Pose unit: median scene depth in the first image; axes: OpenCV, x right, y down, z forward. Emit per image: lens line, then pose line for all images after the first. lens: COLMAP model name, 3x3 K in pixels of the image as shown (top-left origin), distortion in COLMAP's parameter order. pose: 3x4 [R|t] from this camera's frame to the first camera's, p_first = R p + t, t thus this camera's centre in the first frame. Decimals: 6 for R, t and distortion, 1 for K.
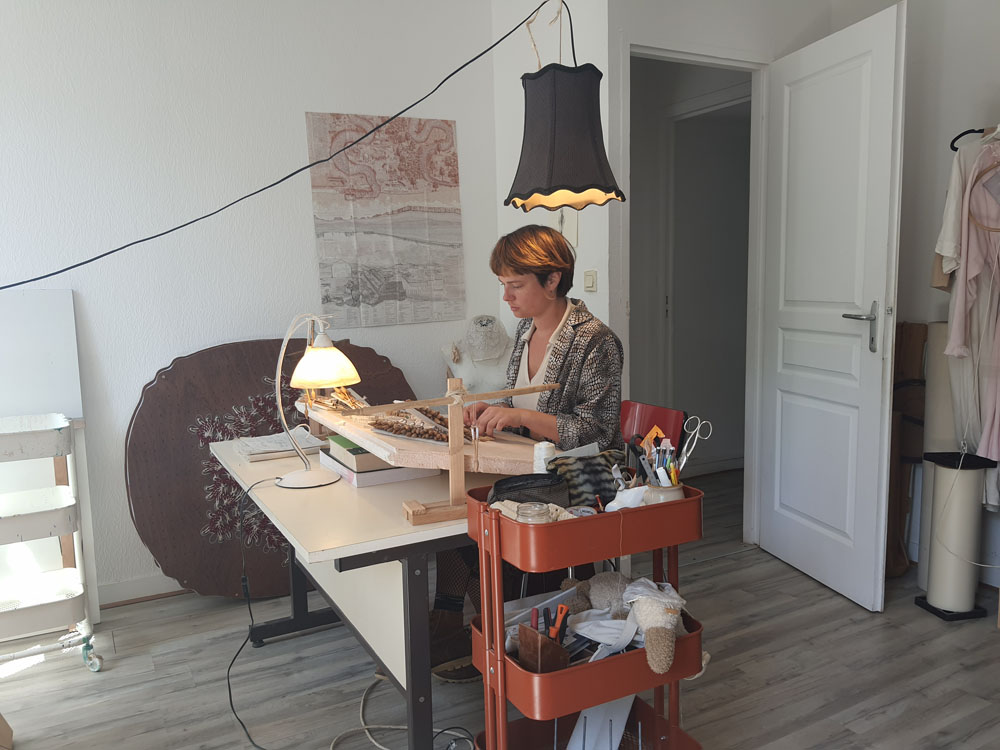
lens RADIAL K [[789.7, 0, 500.1], [0, 789.7, 387.2], [0, 0, 1]] dist [0.145871, -0.216681]
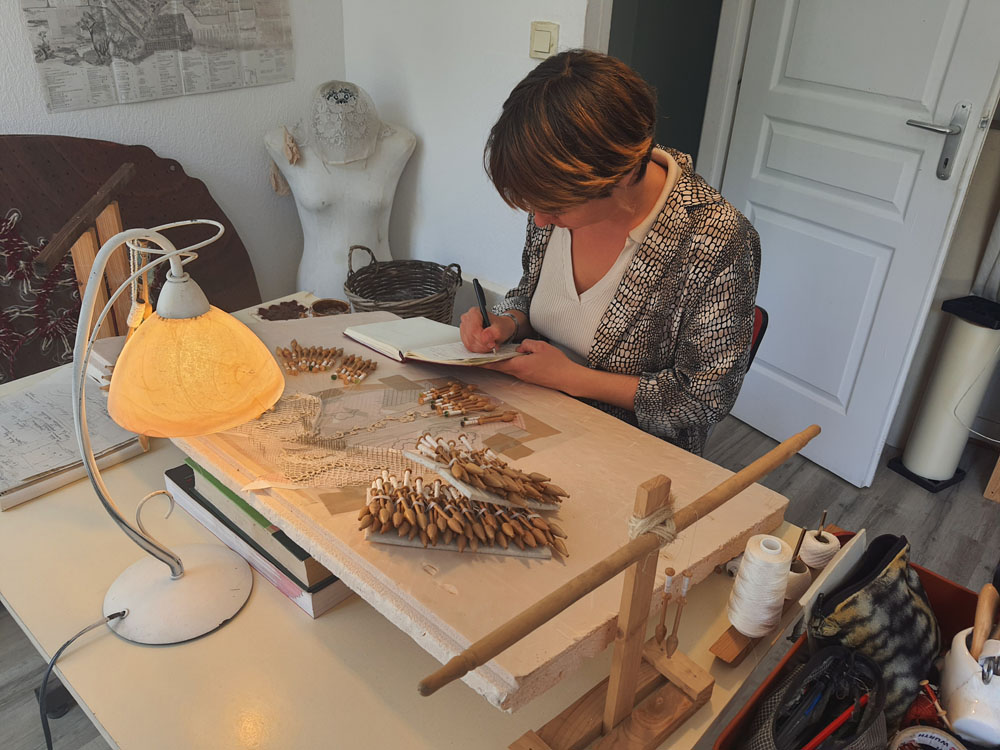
lens RADIAL K [[792.6, 0, 492.6], [0, 792.6, 388.2], [0, 0, 1]] dist [0.041192, -0.073919]
pose [[0.942130, -0.107422, 0.317570, -0.127132], [-0.017119, 0.930622, 0.365582, -0.098662], [-0.334810, -0.349862, 0.874928, 0.360478]]
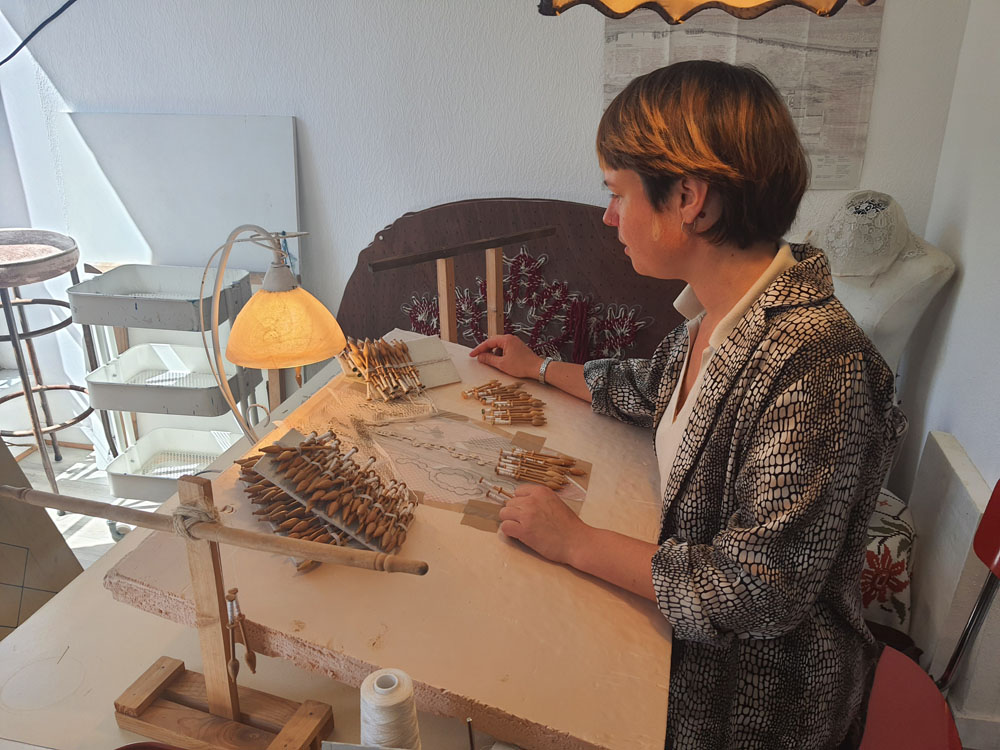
lens RADIAL K [[820.9, 0, 499.0], [0, 820.9, 394.3], [0, 0, 1]] dist [0.039513, -0.093169]
pose [[0.736445, 0.273586, -0.618708, 0.182884], [-0.099318, 0.948390, 0.301151, -0.105648], [0.669167, -0.160333, 0.725609, 0.402429]]
